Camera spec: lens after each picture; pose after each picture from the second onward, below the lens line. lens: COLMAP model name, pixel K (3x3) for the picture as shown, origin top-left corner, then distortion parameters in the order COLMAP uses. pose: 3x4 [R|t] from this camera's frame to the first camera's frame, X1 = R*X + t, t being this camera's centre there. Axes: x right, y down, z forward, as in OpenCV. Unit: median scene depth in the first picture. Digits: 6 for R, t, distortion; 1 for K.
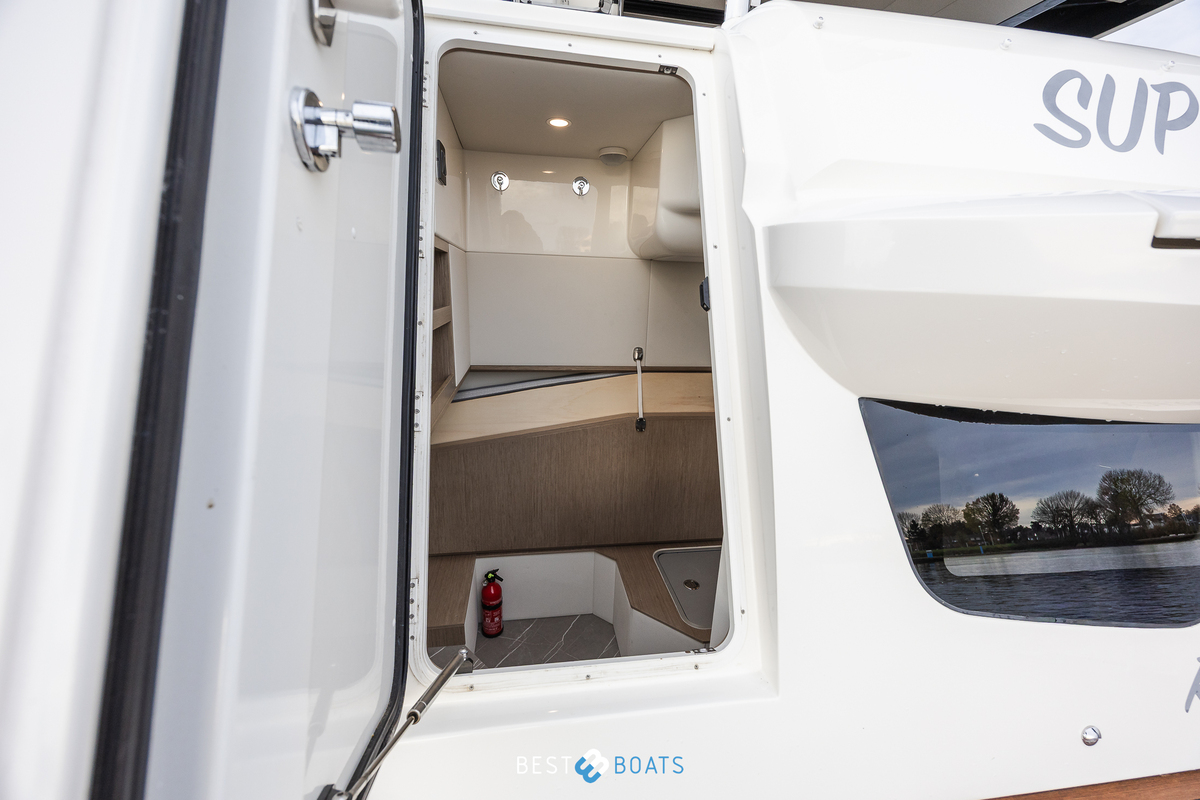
lens RADIAL K [[466.5, 0, 600.0], [0, 466.5, 400.0], [0, 0, 1]] dist [-0.000991, -0.000036]
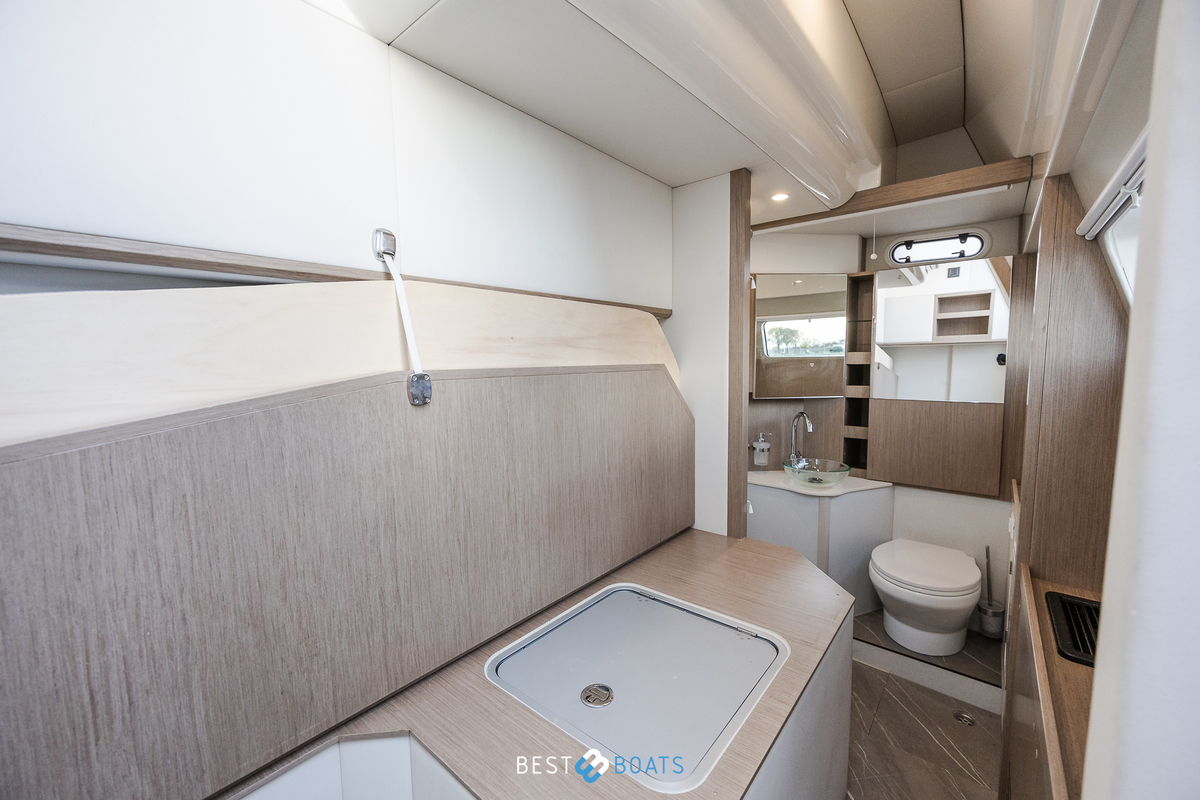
lens RADIAL K [[473.0, 0, 611.0], [0, 473.0, 401.6], [0, 0, 1]] dist [0.000056, 0.000003]
pose [[0.744354, -0.105949, 0.659327, -0.075355], [0.204813, 0.975970, -0.074395, 0.133126], [-0.635601, 0.190415, 0.748166, 0.538382]]
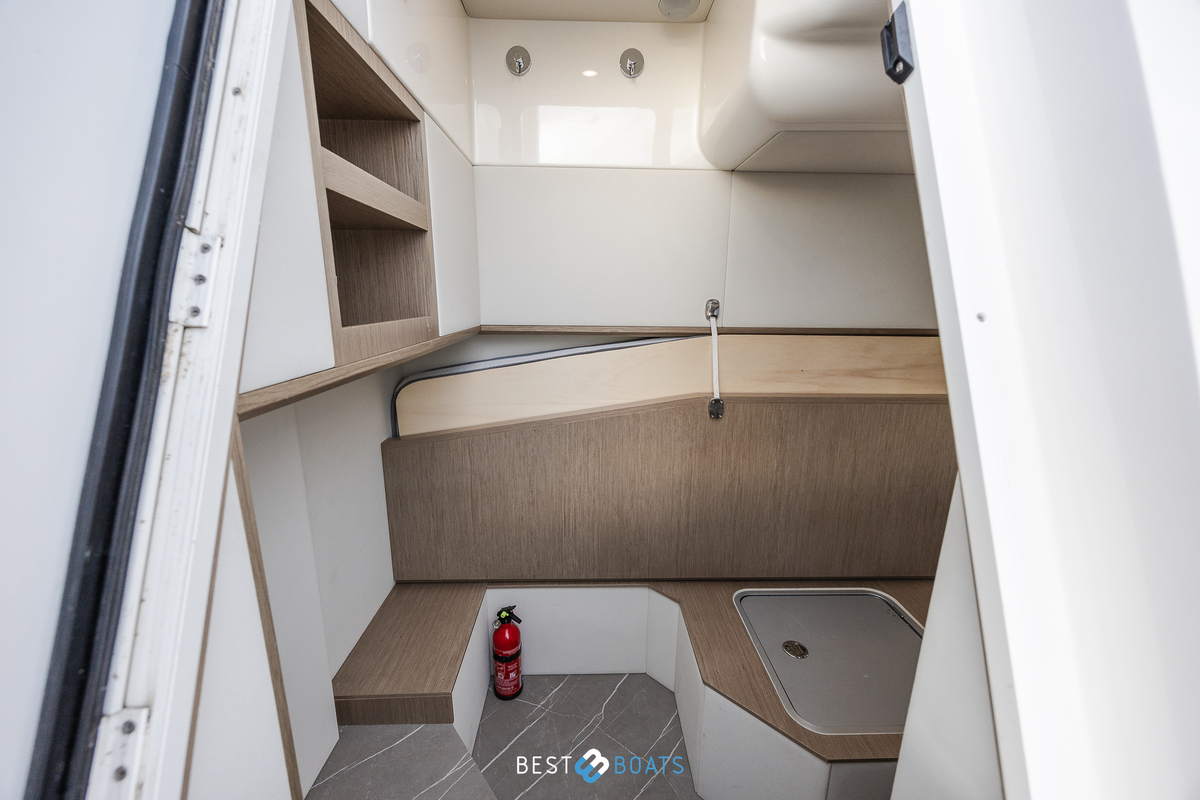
lens RADIAL K [[466.5, 0, 600.0], [0, 466.5, 400.0], [0, 0, 1]] dist [-0.000991, -0.000036]
pose [[0.991785, 0.006177, -0.127767, 0.003873], [-0.010290, 0.999449, -0.031554, 0.062763], [0.127502, 0.032610, 0.991302, 0.282374]]
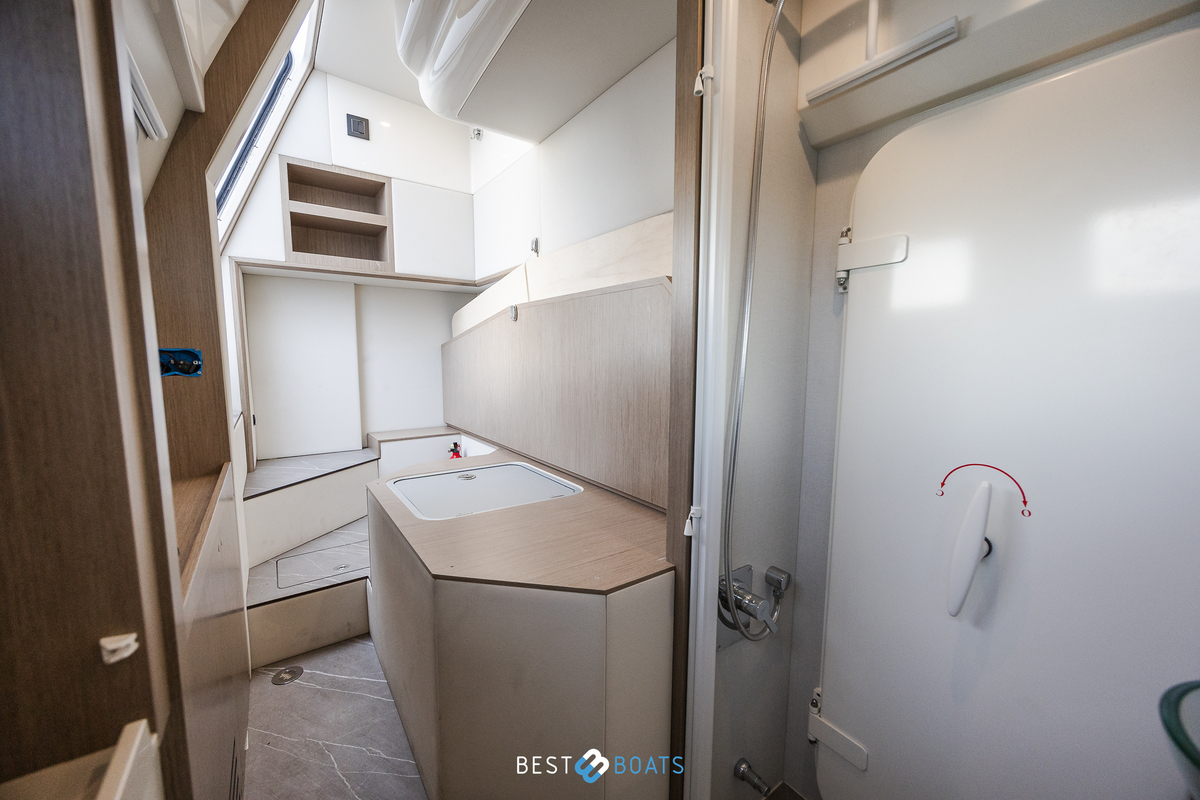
lens RADIAL K [[455.0, 0, 597.2], [0, 455.0, 401.1], [0, 0, 1]] dist [0.001875, 0.000144]
pose [[0.447124, 0.056782, -0.892668, 0.988850], [-0.208732, 0.977053, -0.042401, 0.227986], [0.869777, 0.205287, 0.448716, 0.756620]]
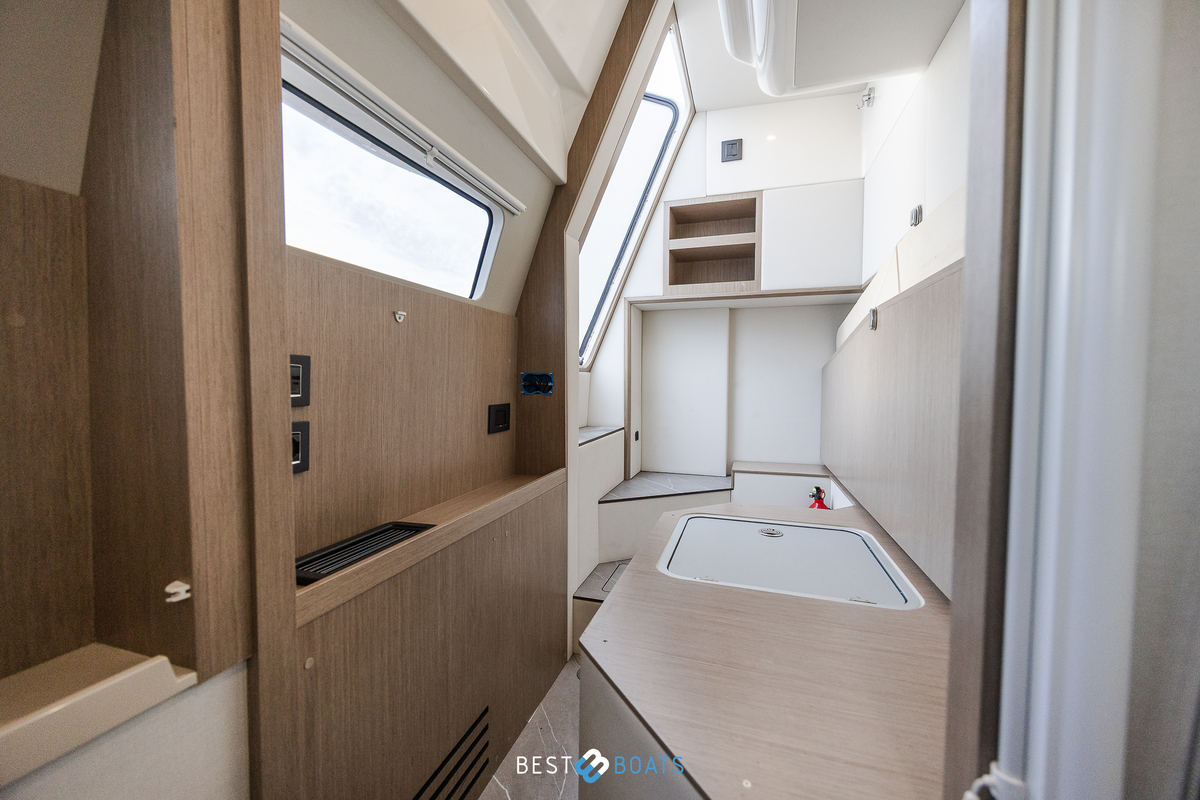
lens RADIAL K [[466.5, 0, 600.0], [0, 466.5, 400.0], [0, 0, 1]] dist [-0.000991, -0.000036]
pose [[-0.447247, -0.000561, -0.894411, 0.859603], [-0.240475, 0.963253, 0.119644, 0.176522], [0.861477, 0.268593, -0.430947, 0.967170]]
